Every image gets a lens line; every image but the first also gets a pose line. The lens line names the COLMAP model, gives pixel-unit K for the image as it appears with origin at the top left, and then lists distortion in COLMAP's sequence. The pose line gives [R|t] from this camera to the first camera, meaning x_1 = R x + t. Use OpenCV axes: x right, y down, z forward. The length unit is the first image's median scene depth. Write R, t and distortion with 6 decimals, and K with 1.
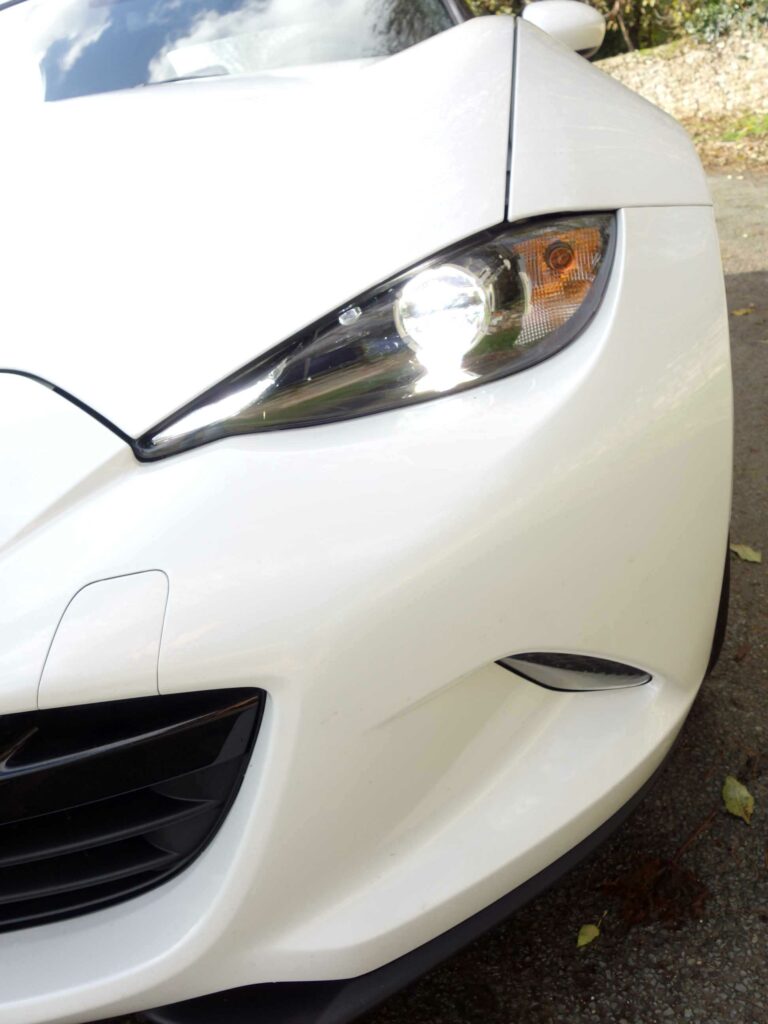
lens RADIAL K [[900.8, 0, 390.8], [0, 900.8, 502.5], [0, 0, 1]] dist [0.008296, -0.015499]
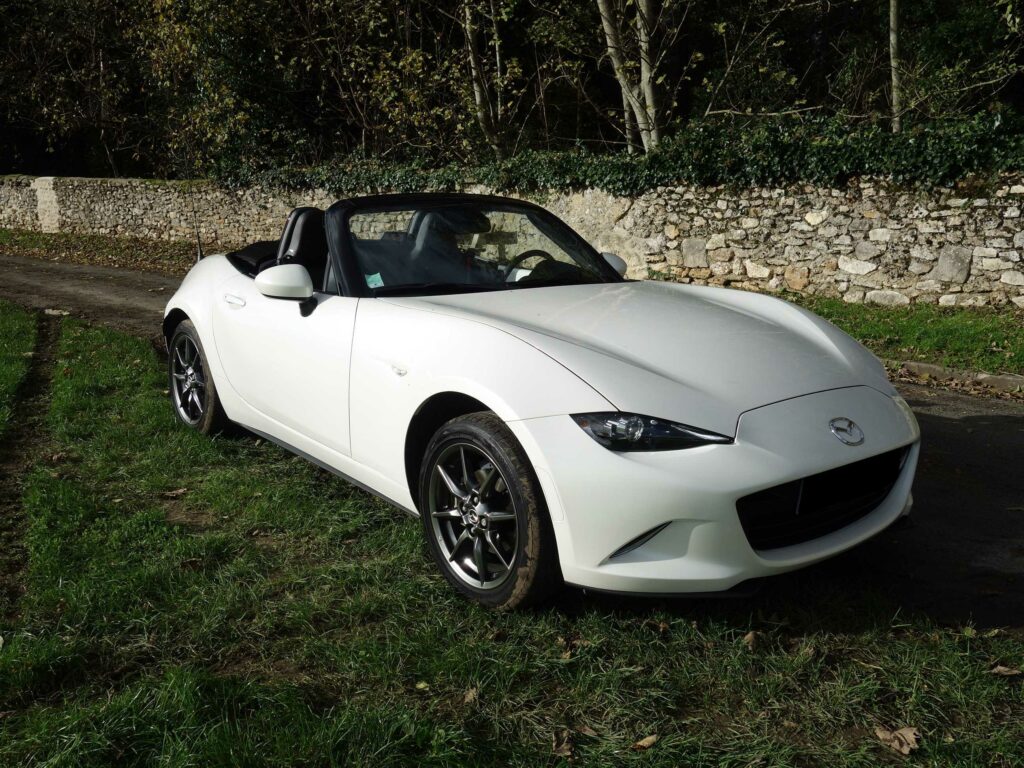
lens RADIAL K [[900.8, 0, 512.2], [0, 900.8, 381.0], [0, 0, 1]] dist [0.008296, -0.015499]
pose [[0.717659, 0.035538, 0.695488, -0.220662], [0.132951, 0.973336, -0.186925, 0.020104], [-0.683586, 0.226614, 0.693798, -0.045338]]
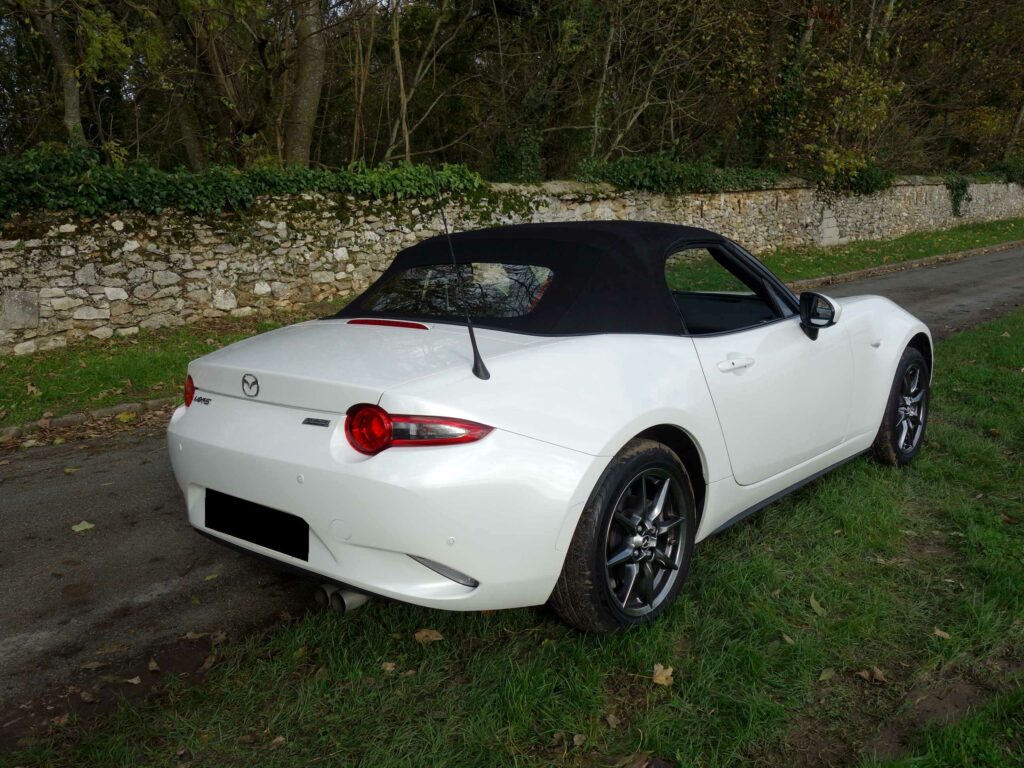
lens RADIAL K [[900.8, 0, 509.6], [0, 900.8, 386.5], [0, 0, 1]] dist [0.008296, -0.015499]
pose [[-0.780049, 0.081285, 0.620416, -0.178613], [0.380102, 0.849171, 0.366647, -0.172500], [-0.497037, 0.521824, -0.693292, 0.402355]]
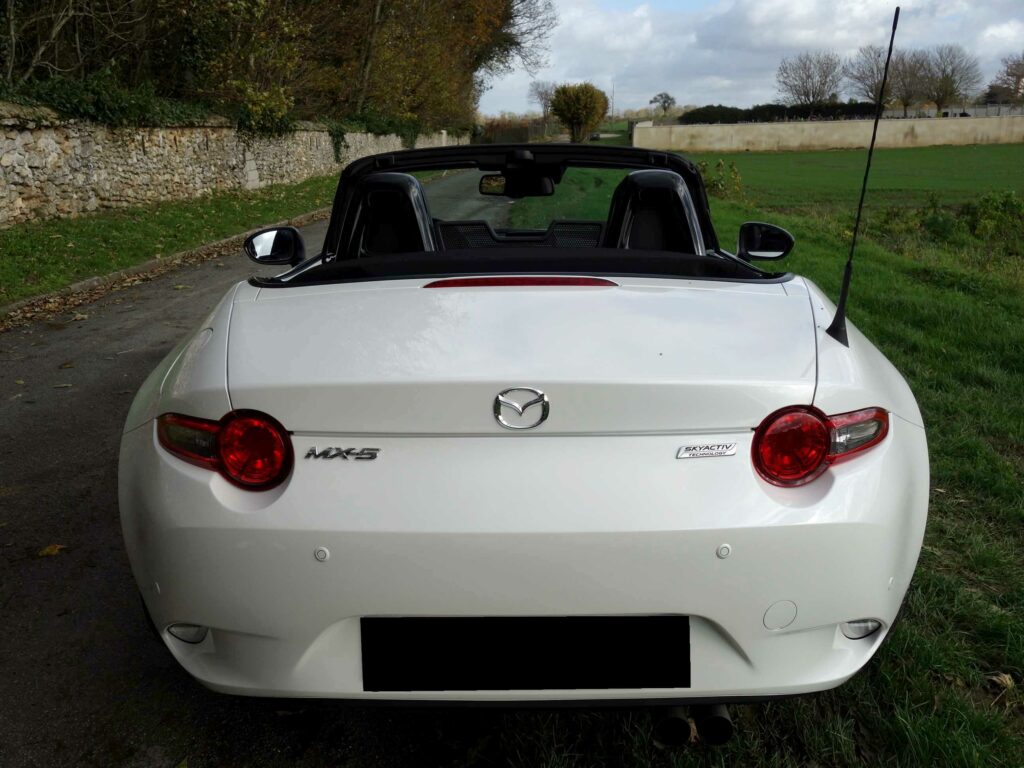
lens RADIAL K [[900.8, 0, 510.3], [0, 900.8, 391.5], [0, 0, 1]] dist [0.008296, -0.015499]
pose [[-0.982961, 0.182938, -0.017939, -0.012598], [0.134844, 0.783968, 0.605980, -0.187578], [0.124920, 0.593236, -0.795277, 0.377211]]
